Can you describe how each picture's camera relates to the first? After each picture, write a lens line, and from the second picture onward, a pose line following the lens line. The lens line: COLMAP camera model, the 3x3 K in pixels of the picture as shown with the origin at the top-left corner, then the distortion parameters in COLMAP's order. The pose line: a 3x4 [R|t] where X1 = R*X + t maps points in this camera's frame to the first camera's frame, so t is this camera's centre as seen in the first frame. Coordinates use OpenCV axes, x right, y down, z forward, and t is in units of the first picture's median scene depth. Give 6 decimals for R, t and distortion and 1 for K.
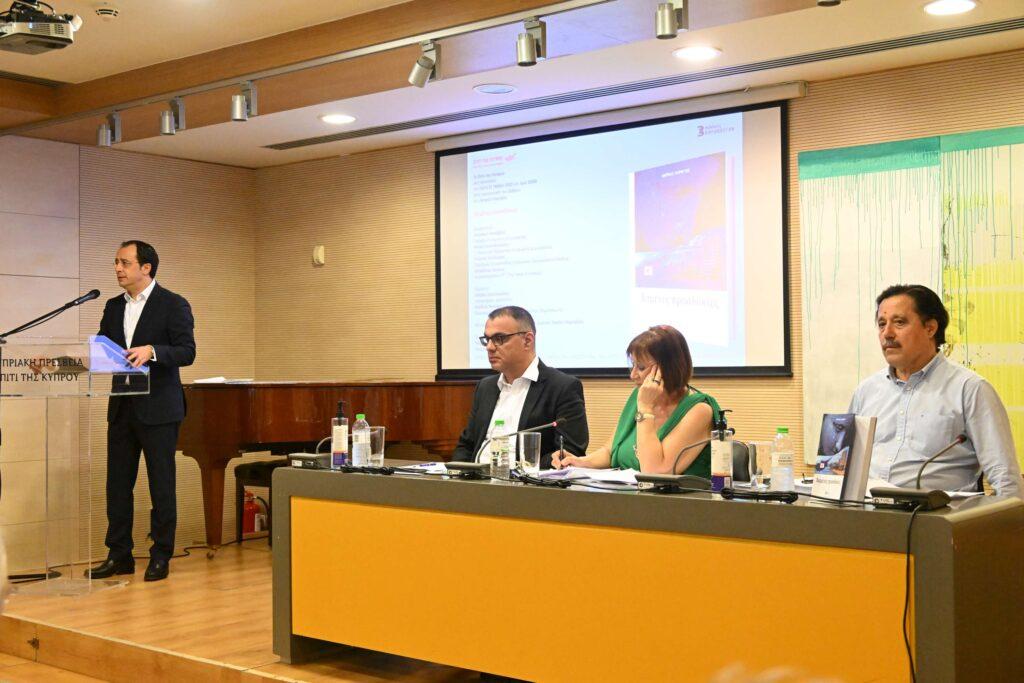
lens RADIAL K [[1283.2, 0, 510.0], [0, 1283.2, 342.1], [0, 0, 1]] dist [0.053950, 0.000000]
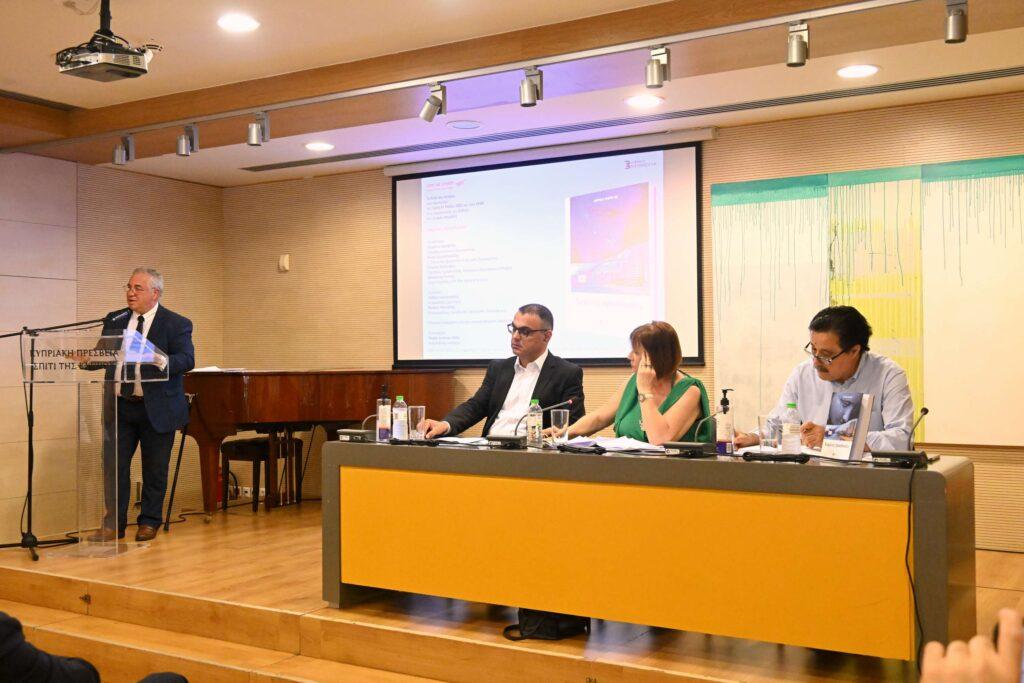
lens RADIAL K [[1072.7, 0, 508.0], [0, 1072.7, 340.6], [0, 0, 1]] dist [0.052397, 0.000000]
pose [[0.989843, 0.002961, 0.142137, -0.123821], [-0.002961, 0.999996, -0.000209, 0.004111], [-0.142137, -0.000214, 0.989847, 0.004405]]
